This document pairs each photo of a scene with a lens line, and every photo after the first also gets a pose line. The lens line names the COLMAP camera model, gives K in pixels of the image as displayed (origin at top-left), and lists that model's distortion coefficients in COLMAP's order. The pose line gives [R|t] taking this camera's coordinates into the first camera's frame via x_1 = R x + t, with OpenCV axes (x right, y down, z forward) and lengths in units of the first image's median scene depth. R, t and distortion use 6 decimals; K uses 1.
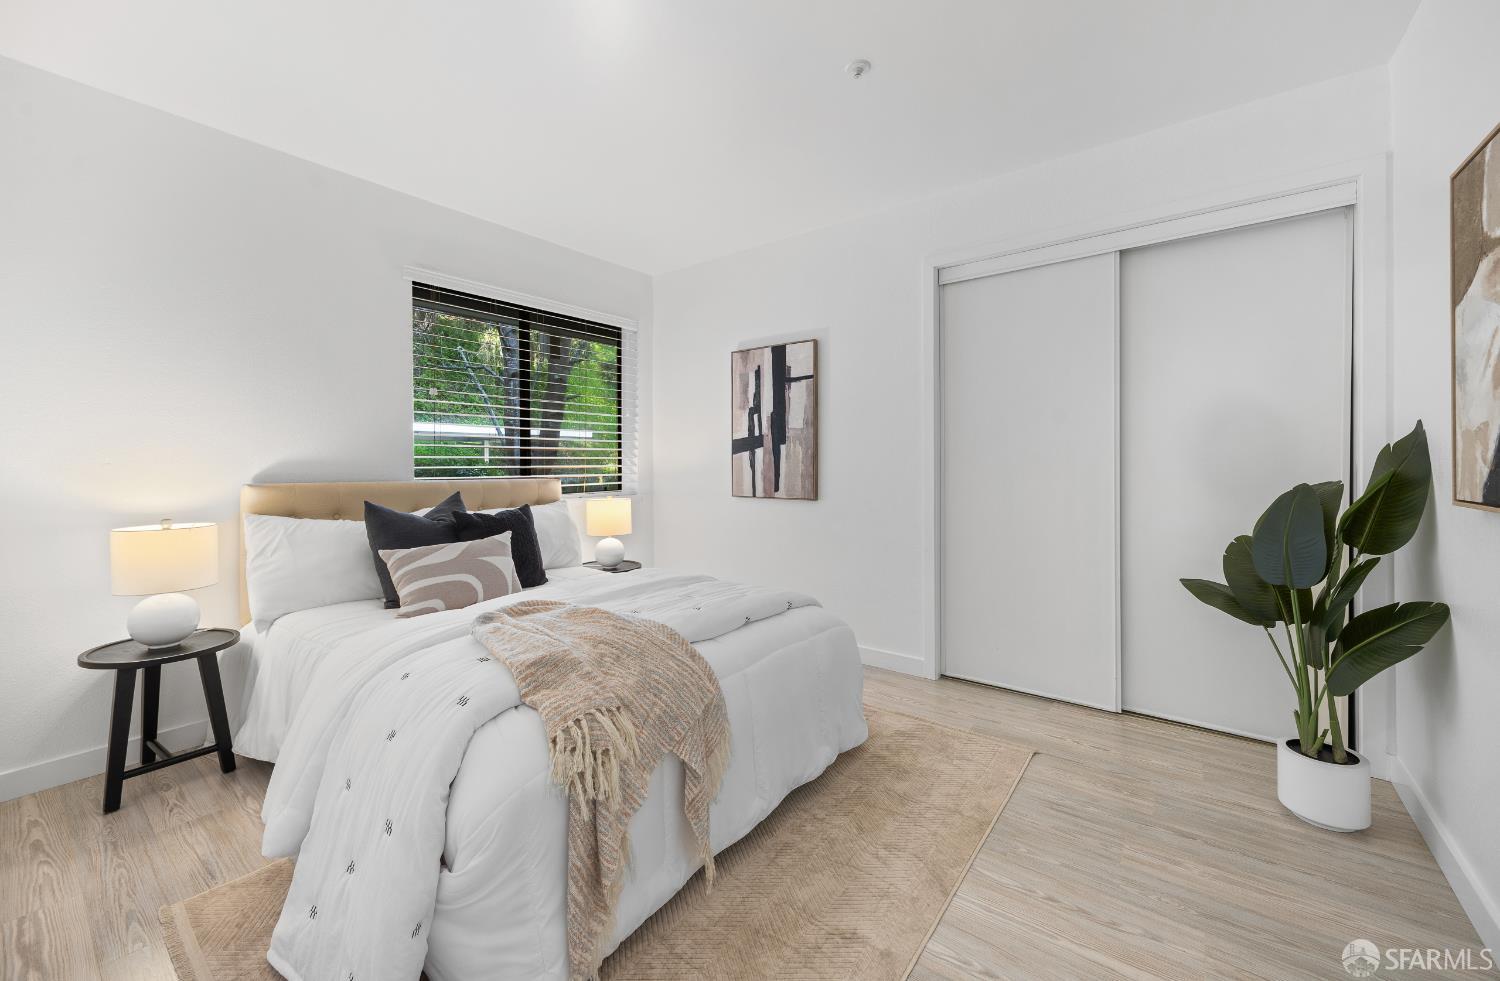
lens RADIAL K [[583.1, 0, 750.4], [0, 583.1, 452.7], [0, 0, 1]] dist [0.000013, -0.000006]
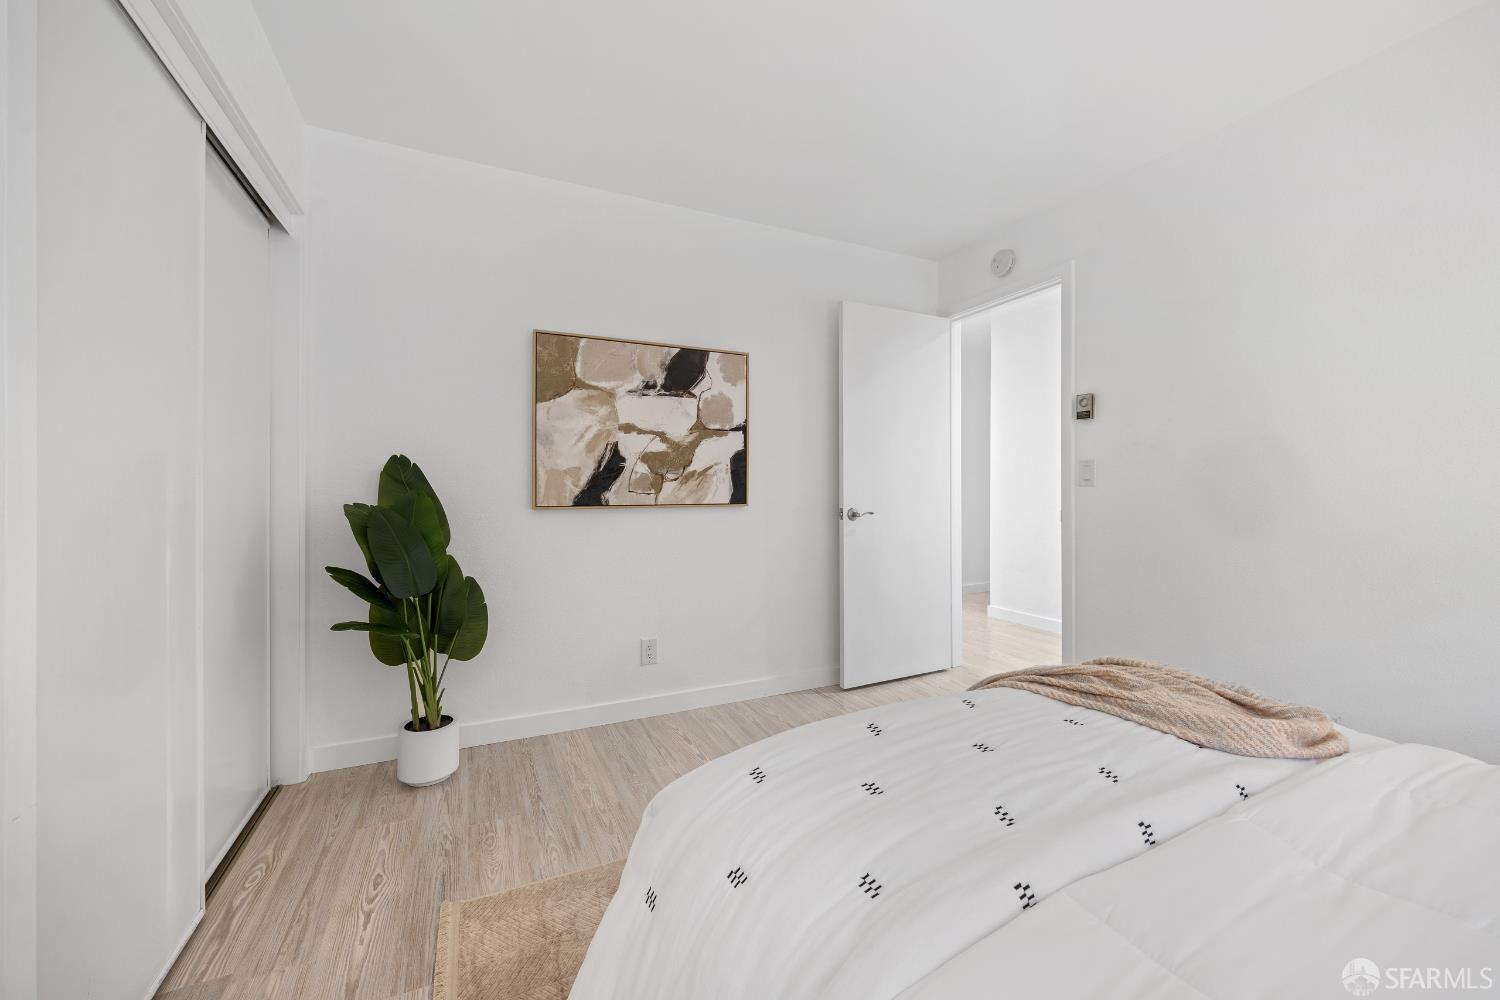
lens RADIAL K [[592.0, 0, 750.0], [0, 592.0, 500.0], [0, 0, 1]] dist [0.000909, 0.000062]
pose [[-0.890943, -0.000019, 0.454114, -0.180163], [0.000809, 0.999998, 0.001629, 0.042823], [-0.454114, 0.001819, -0.890942, 1.793477]]
